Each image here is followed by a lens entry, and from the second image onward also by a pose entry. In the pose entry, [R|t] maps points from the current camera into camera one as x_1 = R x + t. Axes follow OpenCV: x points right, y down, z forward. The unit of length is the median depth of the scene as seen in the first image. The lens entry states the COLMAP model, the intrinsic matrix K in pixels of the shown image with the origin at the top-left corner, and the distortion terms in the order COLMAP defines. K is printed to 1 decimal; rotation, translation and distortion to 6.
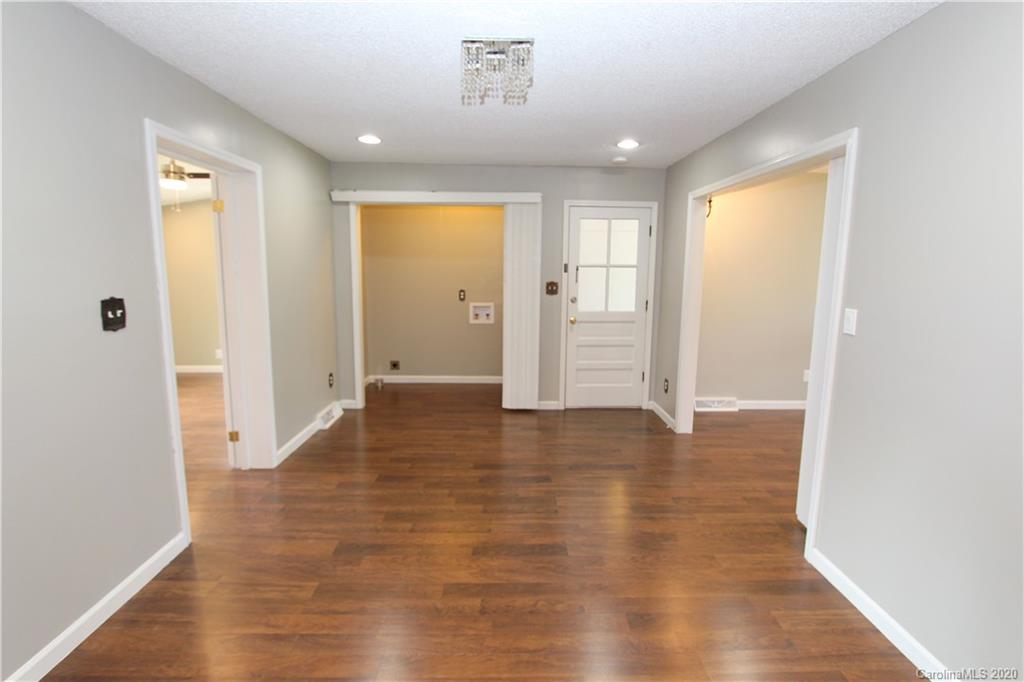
lens RADIAL K [[472.3, 0, 522.2], [0, 472.3, 320.1], [0, 0, 1]] dist [-0.012177, 0.001168]
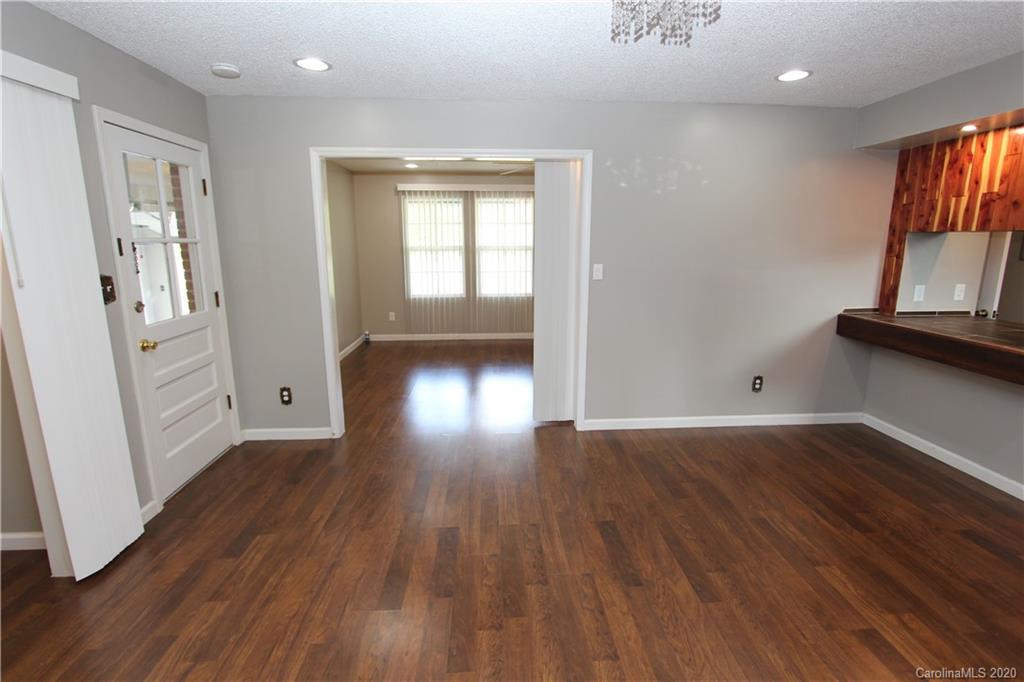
lens RADIAL K [[472.3, 0, 509.2], [0, 472.3, 335.4], [0, 0, 1]] dist [-0.012177, 0.001168]
pose [[-0.014742, -0.208776, 0.977852, -0.415308], [0.119027, 0.970638, 0.209030, -0.071669], [-0.992782, 0.119472, 0.010541, 0.582221]]
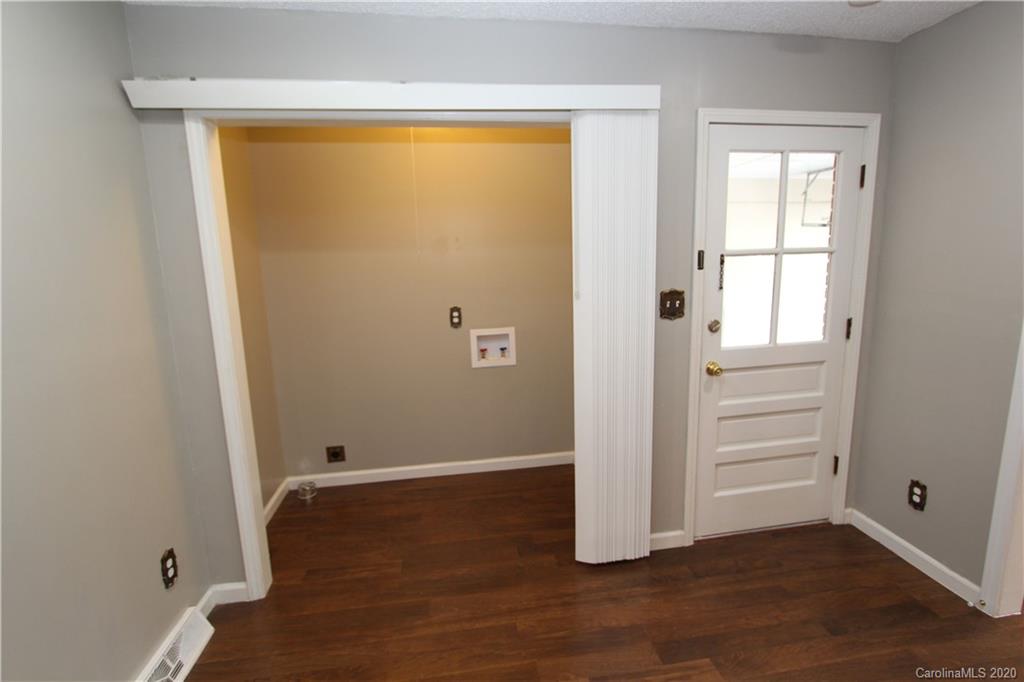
lens RADIAL K [[472.3, 0, 526.5], [0, 472.3, 334.4], [0, 0, 1]] dist [-0.012177, 0.001168]
pose [[0.990995, -0.058289, 0.120545, -0.135359], [0.051989, 0.997145, 0.054765, -0.069903], [-0.123393, -0.048005, 0.991196, 0.547830]]
